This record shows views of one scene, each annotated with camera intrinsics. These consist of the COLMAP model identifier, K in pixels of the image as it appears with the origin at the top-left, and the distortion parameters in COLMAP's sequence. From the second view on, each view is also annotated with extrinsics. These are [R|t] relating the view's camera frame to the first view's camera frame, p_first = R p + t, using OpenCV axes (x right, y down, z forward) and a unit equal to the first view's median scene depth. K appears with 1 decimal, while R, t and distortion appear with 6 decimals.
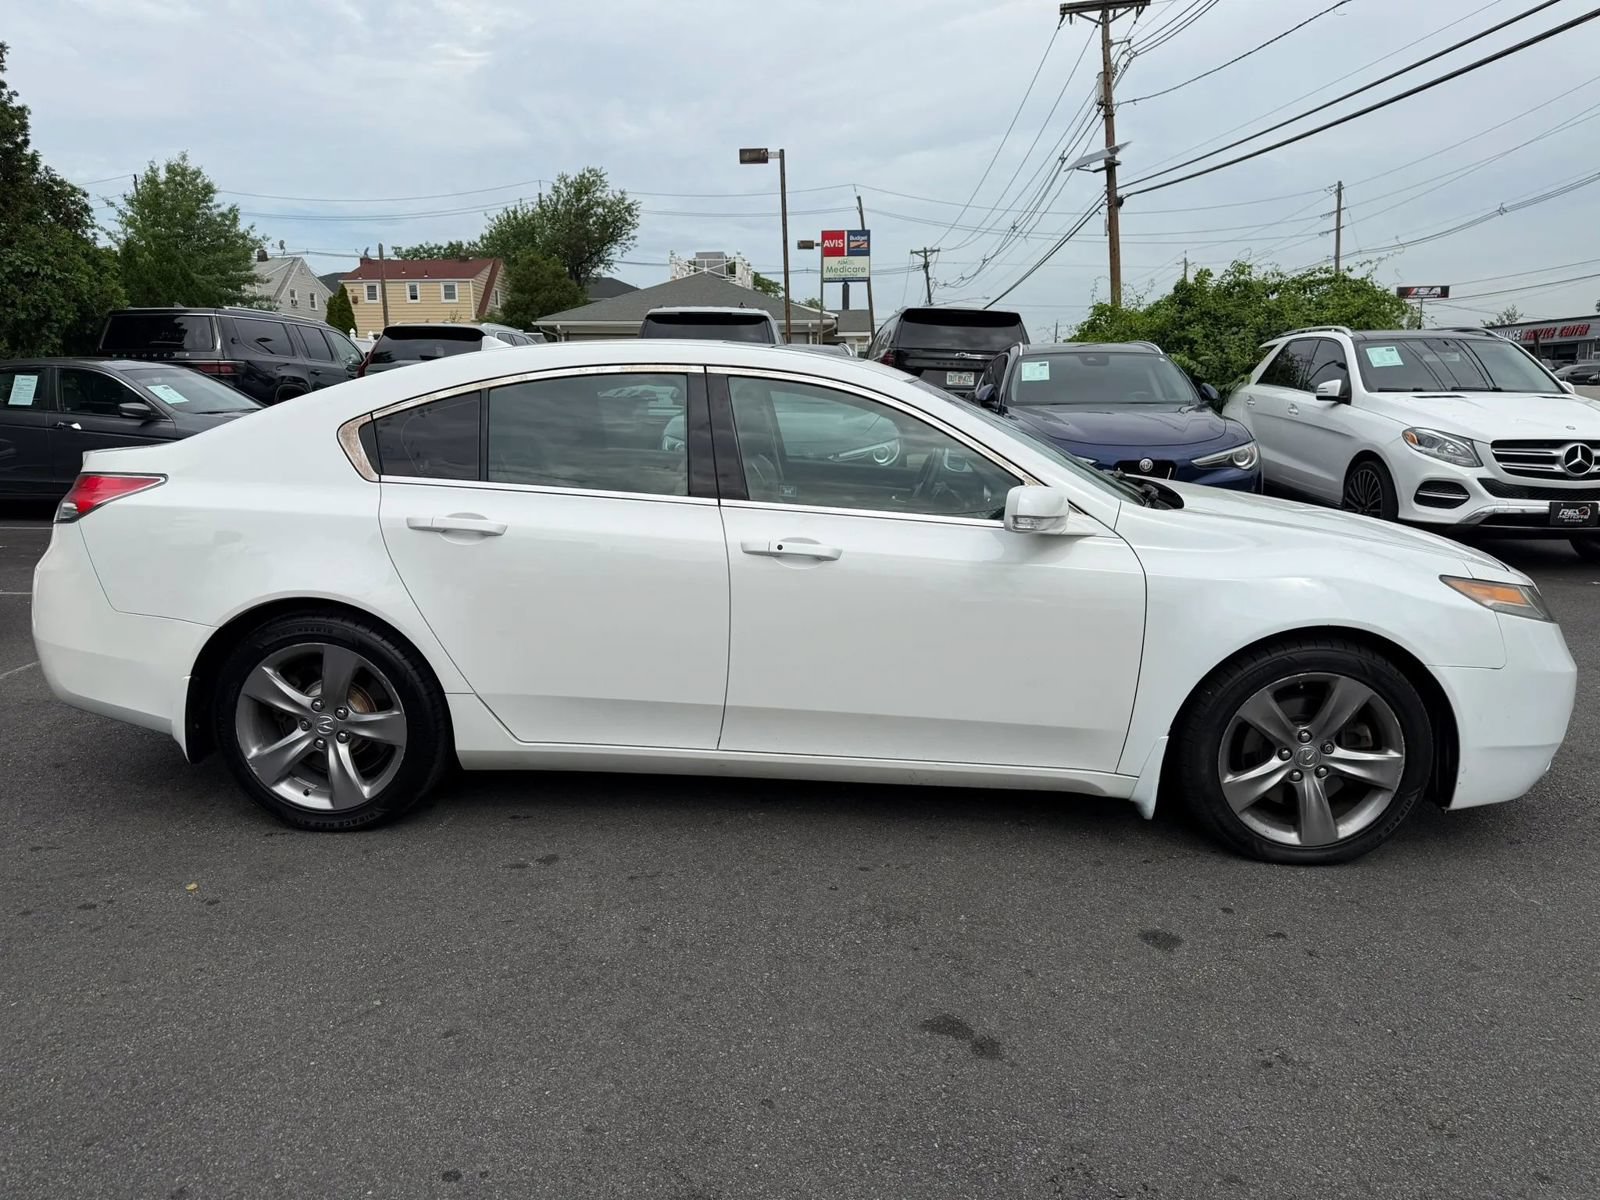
lens RADIAL K [[1113.8, 0, 798.2], [0, 1113.8, 606.0], [0, 0, 1]] dist [0.066573, -0.088052]
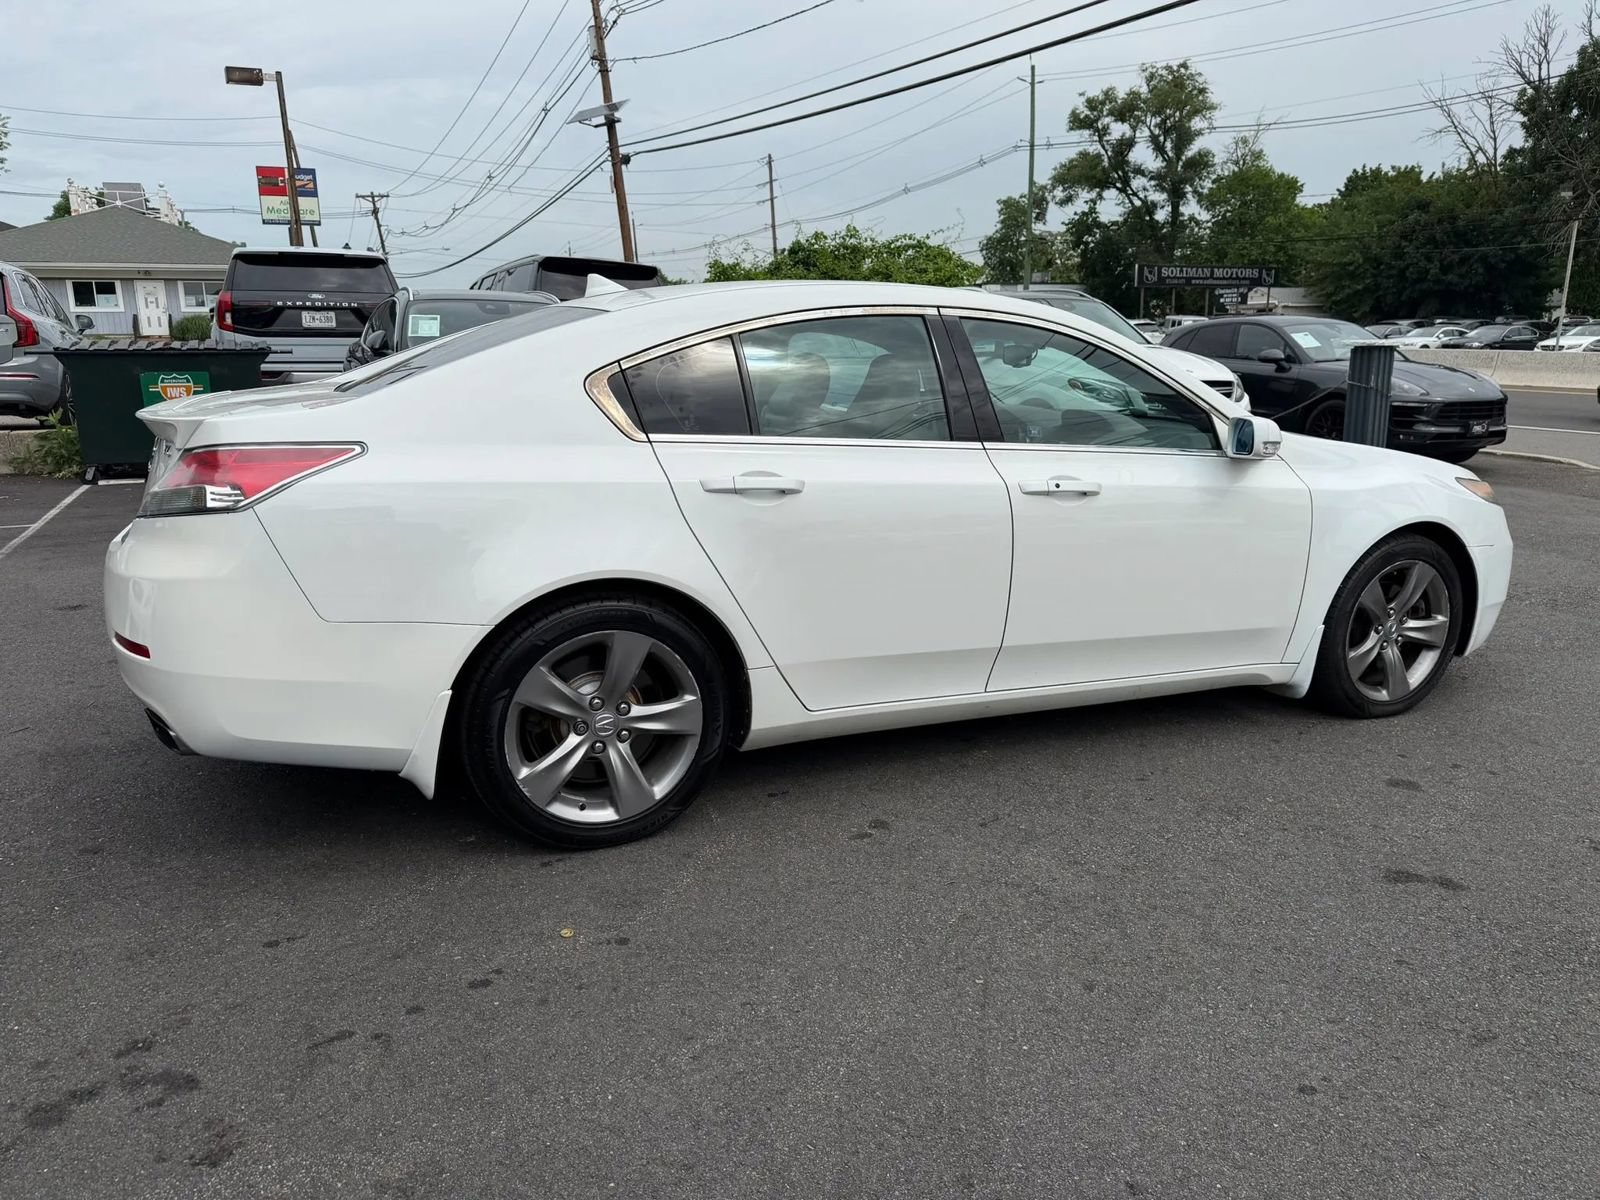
lens RADIAL K [[1134.4, 0, 800.0], [0, 1134.4, 600.0], [0, 0, 1]] dist [0.015998, -0.012695]
pose [[0.891511, -0.103196, 0.441088, -0.087135], [0.090809, 0.994654, 0.049167, -0.002607], [-0.443804, -0.003778, 0.896116, 0.020455]]
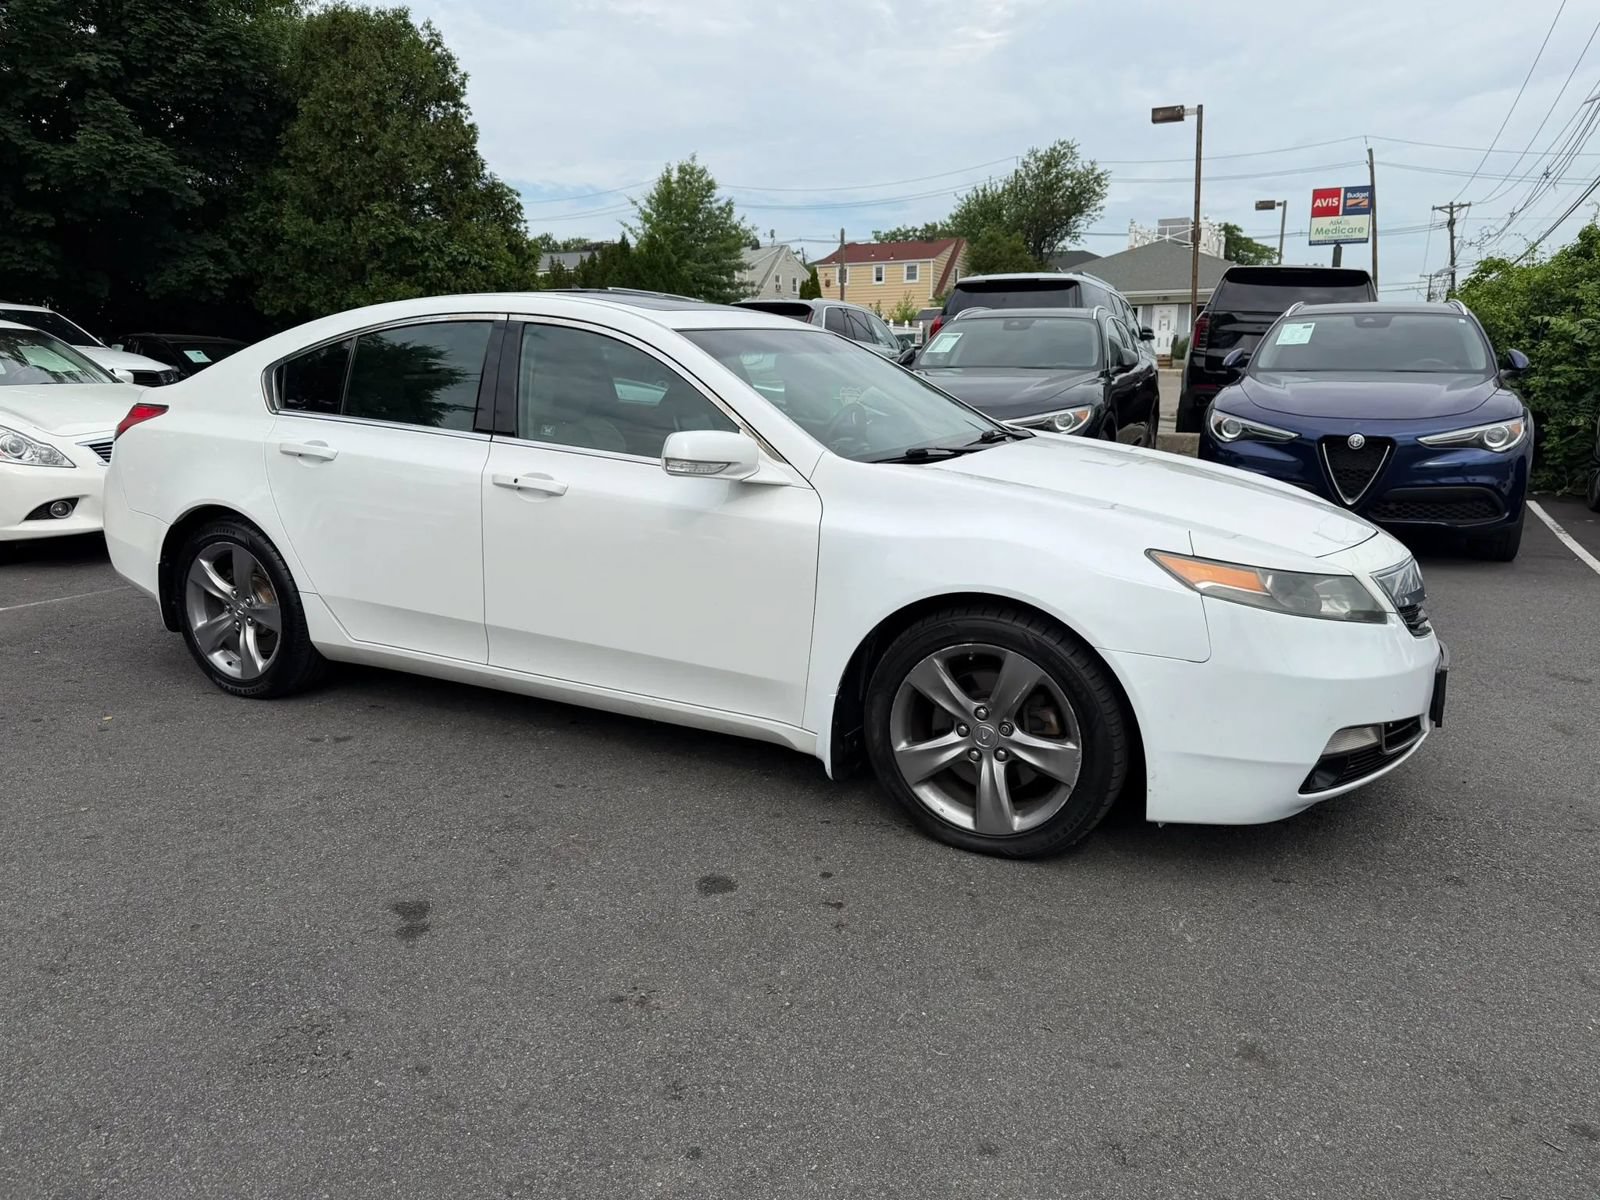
lens RADIAL K [[1120.8, 0, 809.5], [0, 1120.8, 600.6], [0, 0, 1]] dist [0.024456, -0.022045]
pose [[0.918588, 0.085339, -0.385894, 0.084024], [-0.079644, 0.996349, 0.030754, 0.000894], [0.387109, 0.002484, 0.922030, 0.012976]]
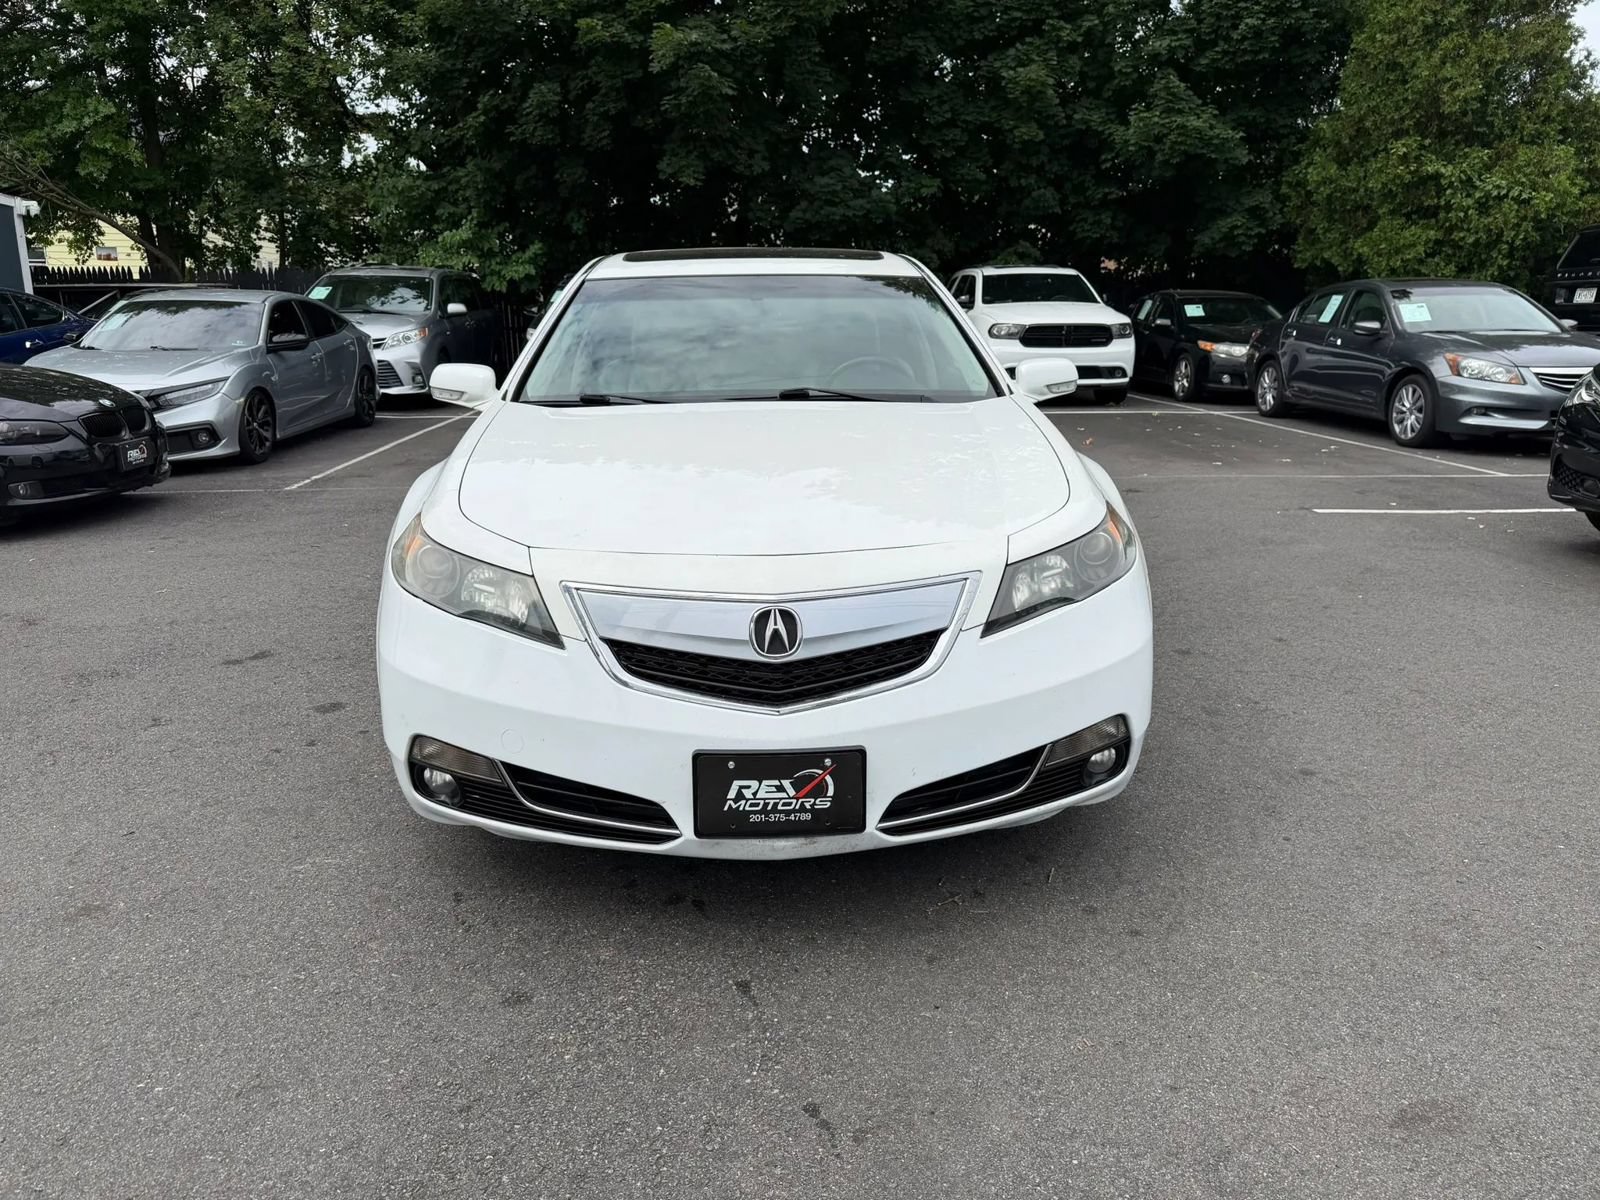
lens RADIAL K [[1134.4, 0, 800.0], [0, 1134.4, 600.0], [0, 0, 1]] dist [0.015998, -0.012695]
pose [[0.107201, 0.245756, -0.963386, 0.180501], [-0.197367, 0.954946, 0.221641, -0.024885], [0.974451, 0.166381, 0.150875, 0.146027]]
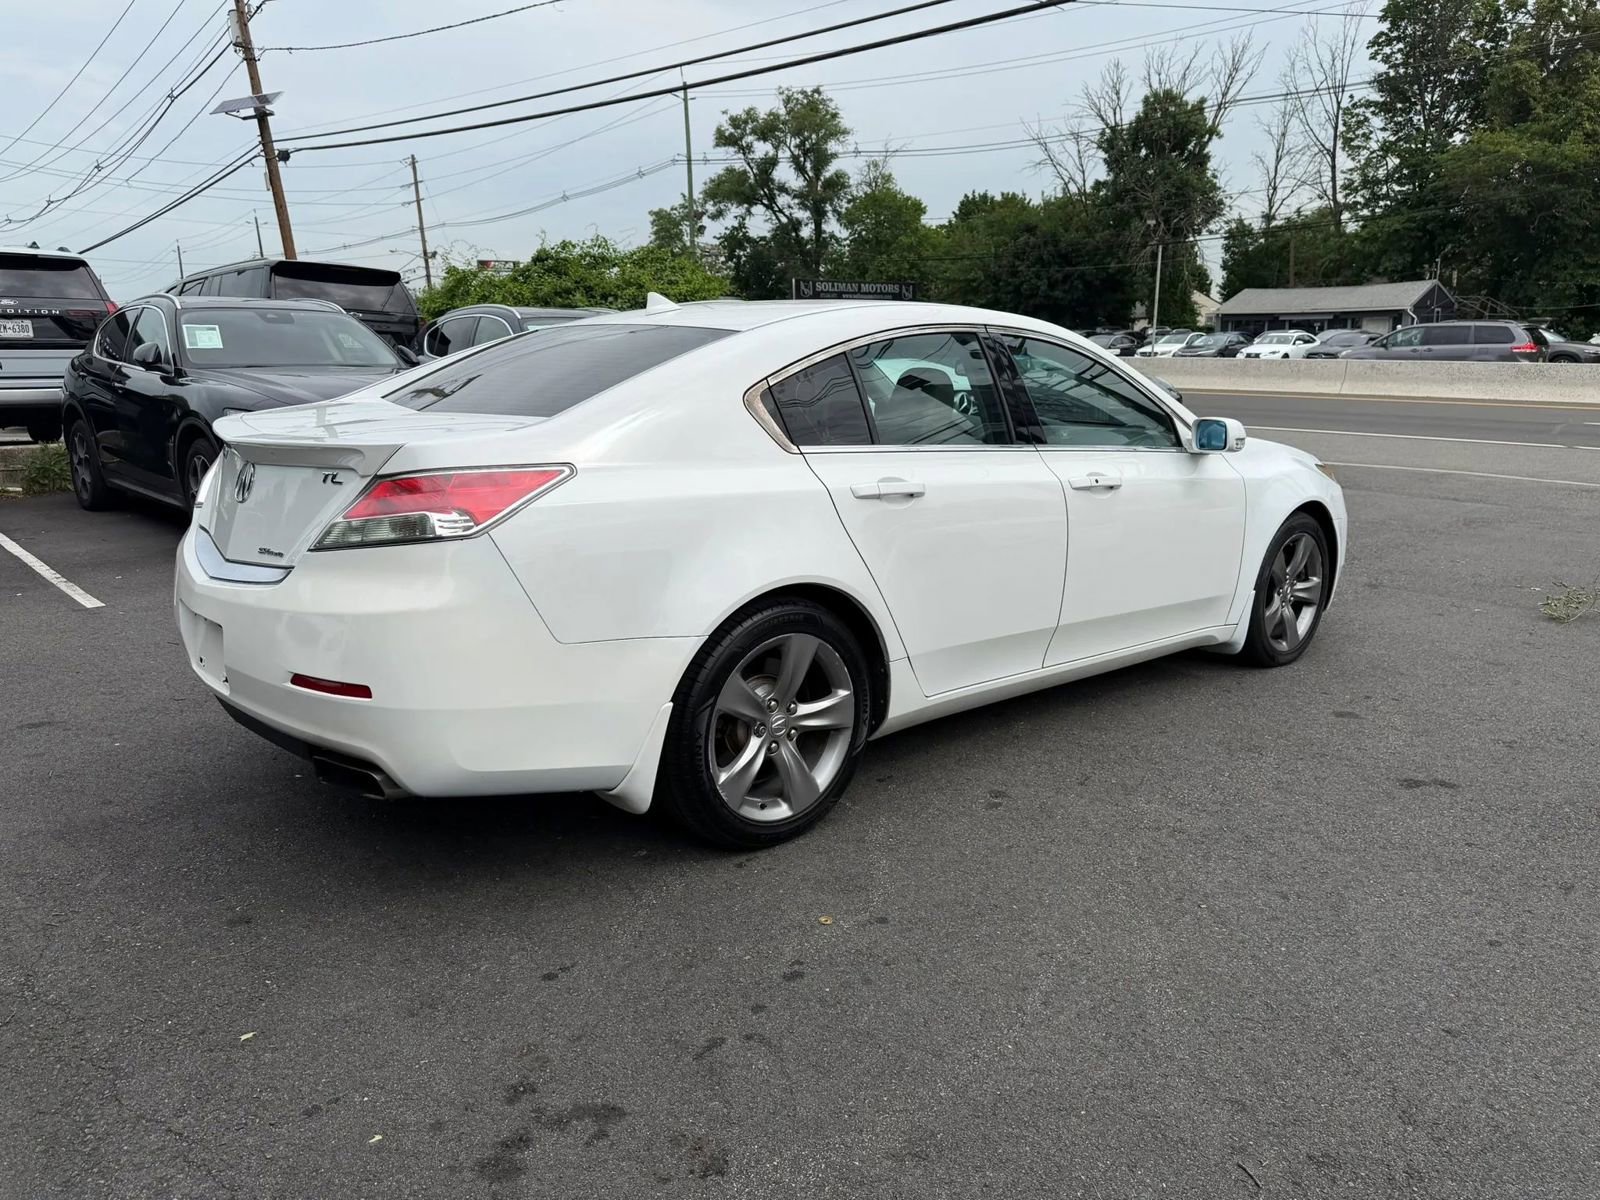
lens RADIAL K [[1113.8, 0, 798.2], [0, 1113.8, 606.0], [0, 0, 1]] dist [0.066573, -0.088052]
pose [[0.720726, -0.160057, 0.674489, -0.131507], [0.141437, 0.986465, 0.082956, -0.008173], [-0.678638, 0.035609, 0.733610, 0.043626]]
